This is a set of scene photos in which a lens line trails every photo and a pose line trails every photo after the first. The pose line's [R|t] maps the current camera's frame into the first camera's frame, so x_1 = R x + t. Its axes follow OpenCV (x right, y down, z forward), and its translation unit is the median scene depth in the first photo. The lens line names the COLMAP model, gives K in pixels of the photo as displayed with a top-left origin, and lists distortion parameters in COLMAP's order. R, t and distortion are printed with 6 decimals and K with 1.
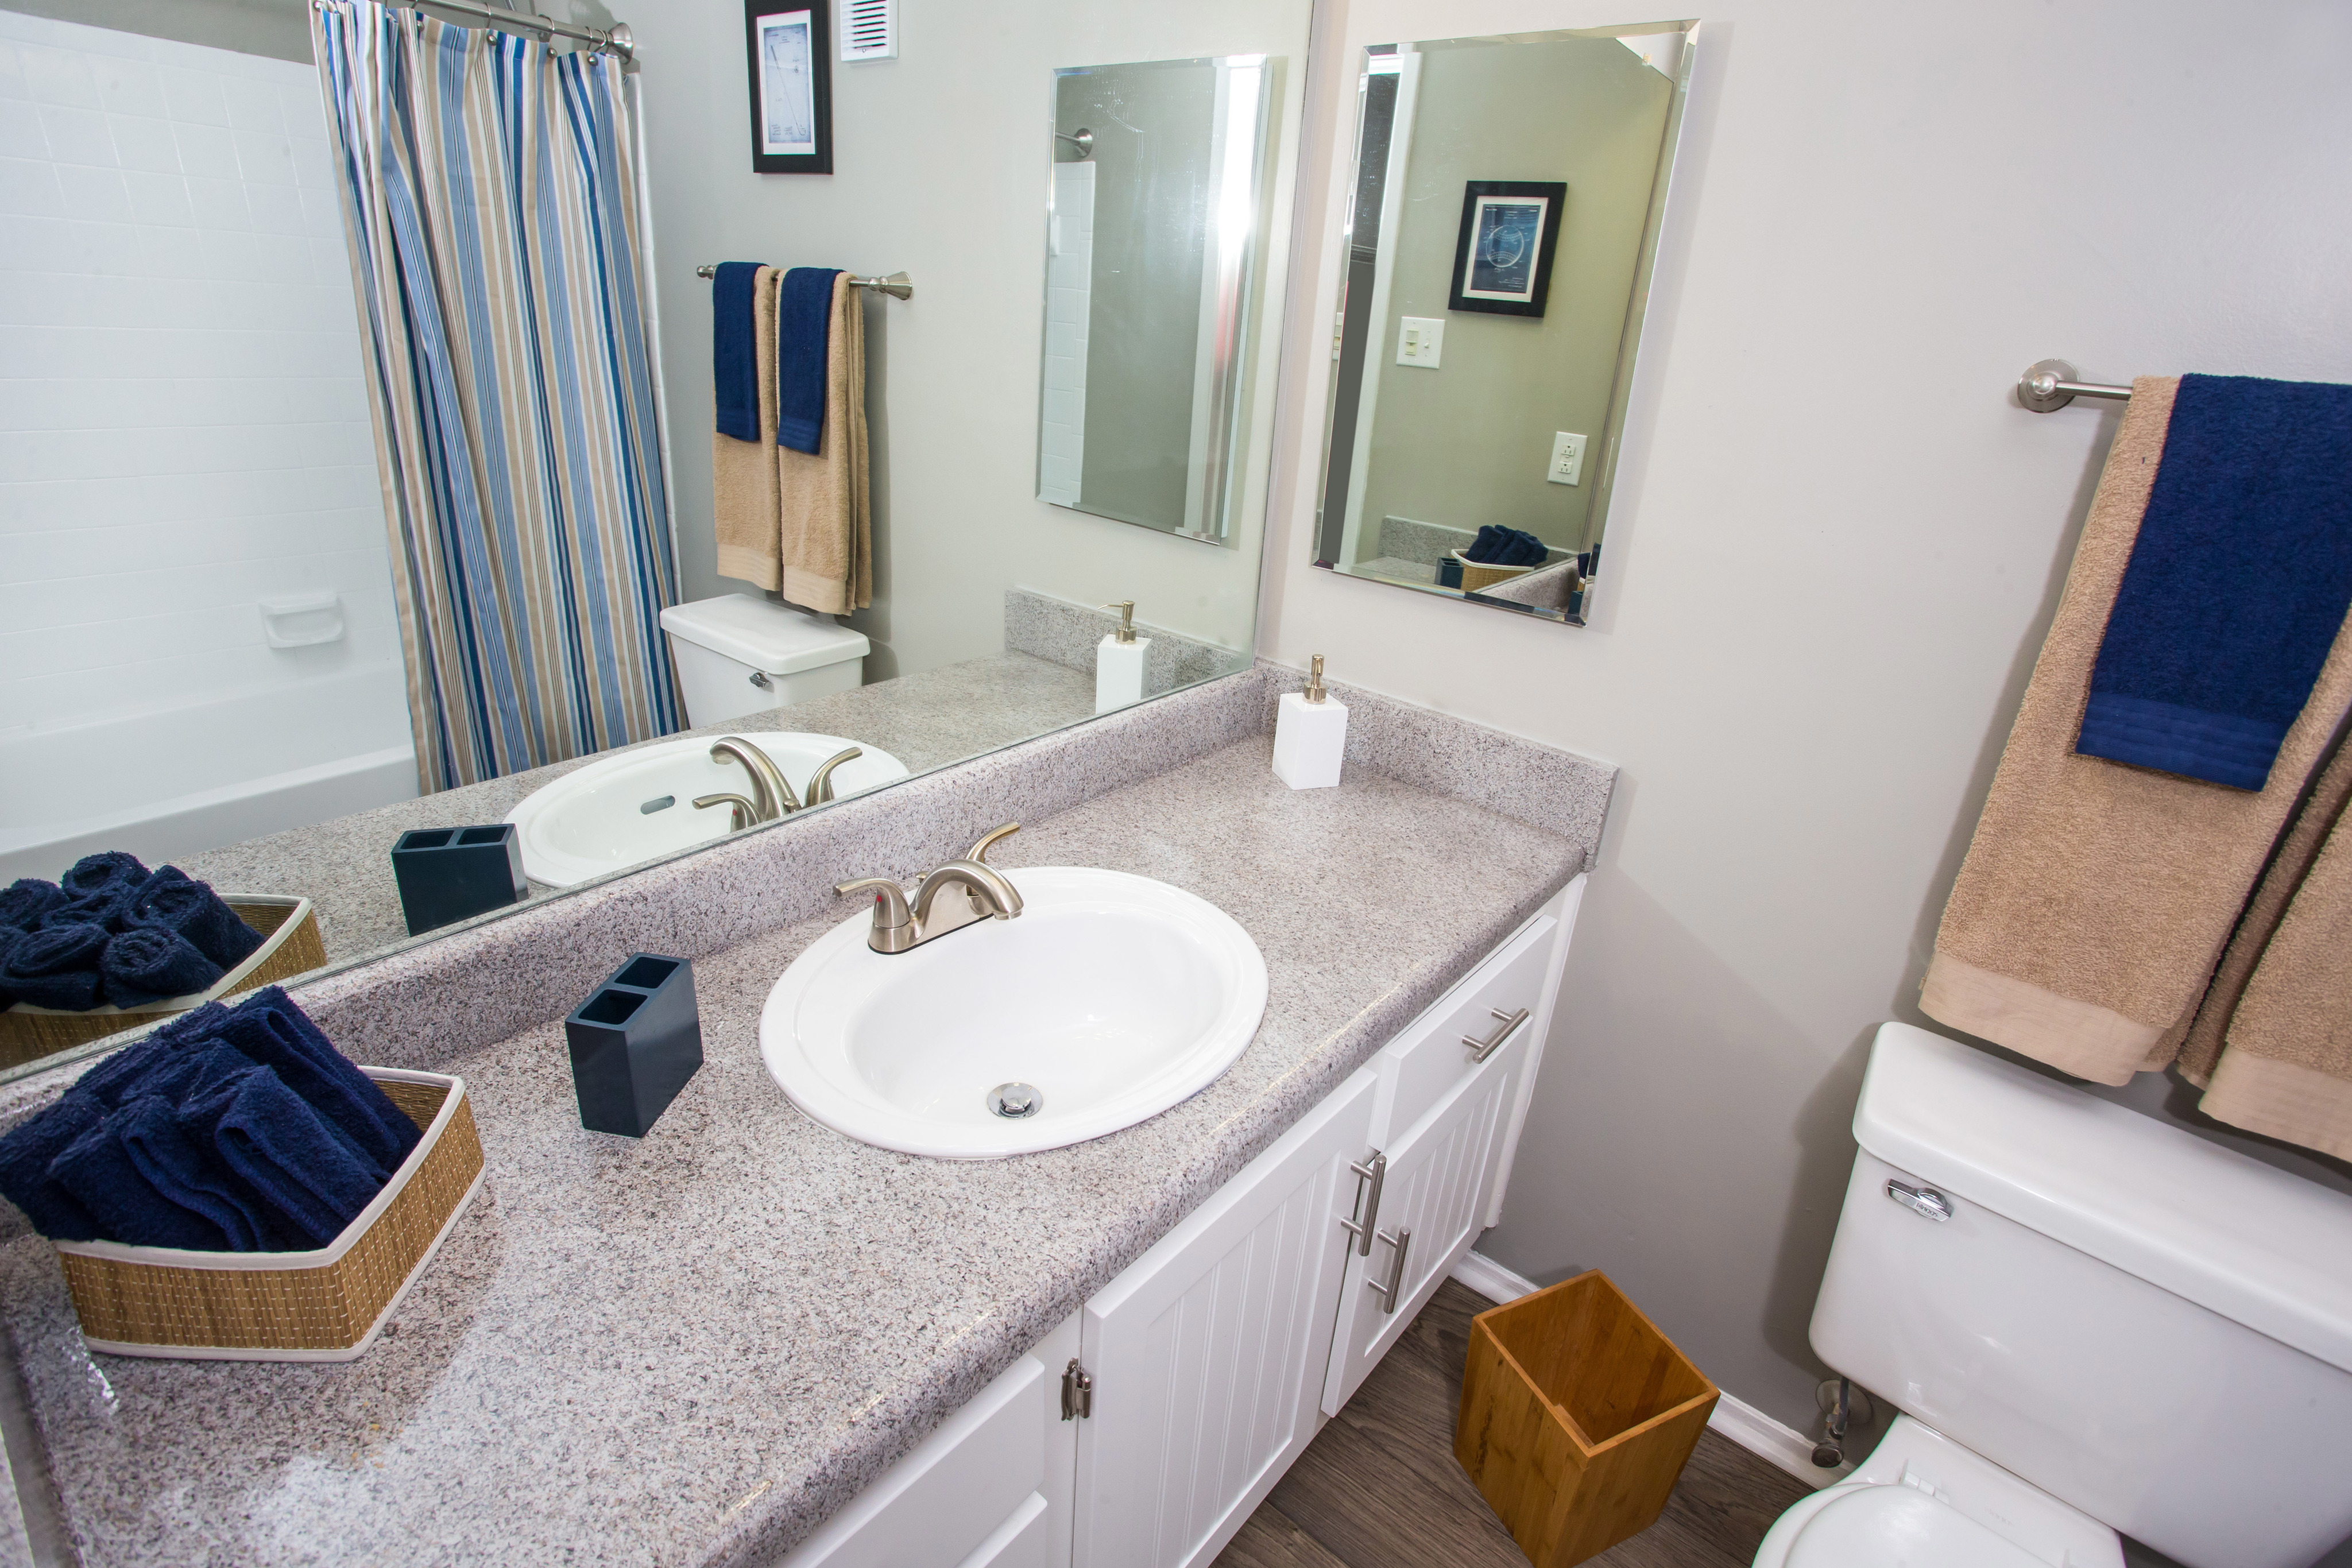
lens RADIAL K [[1054.3, 0, 1172.1], [0, 1054.3, 752.4], [0, 0, 1]] dist [-0.027029, 0.009063]
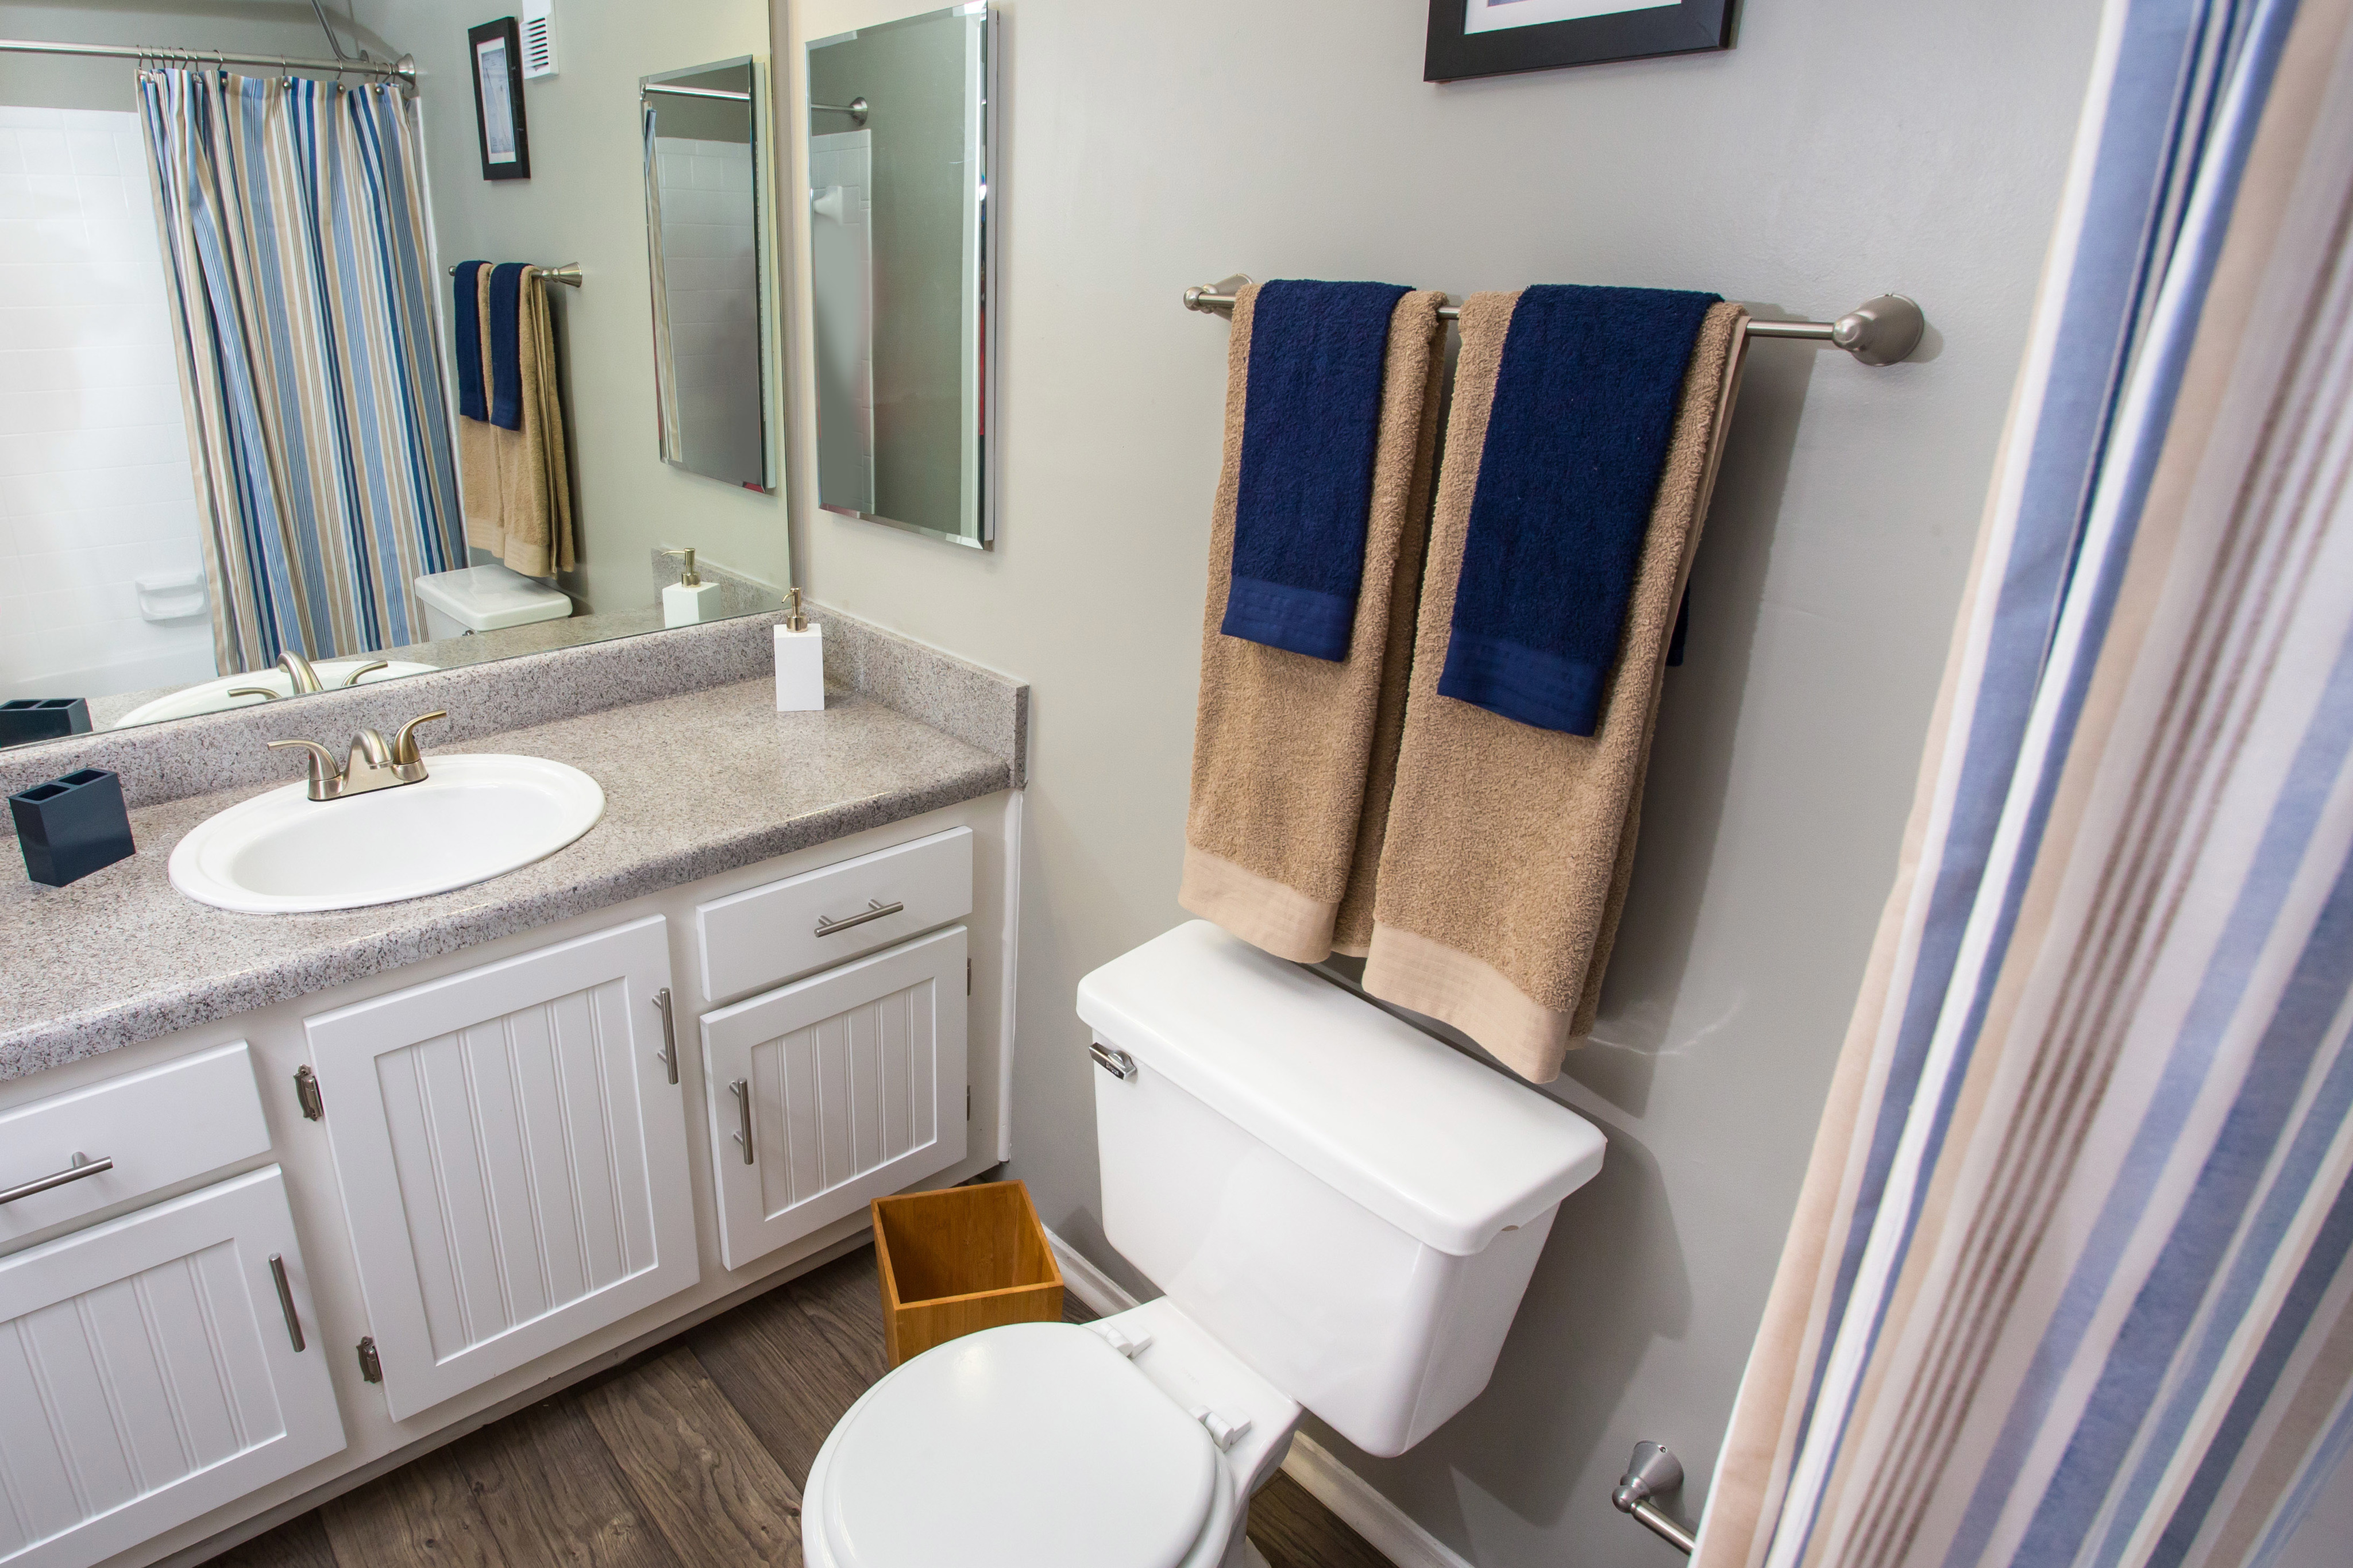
lens RADIAL K [[1406.5, 0, 1176.5], [0, 1406.5, 784.0], [0, 0, 1]] dist [-0.002423, 0.001425]
pose [[0.970505, 0.016517, -0.240514, 0.729172], [-0.026356, 0.998940, -0.037748, 0.130160], [0.239636, 0.042973, 0.969911, -0.260444]]
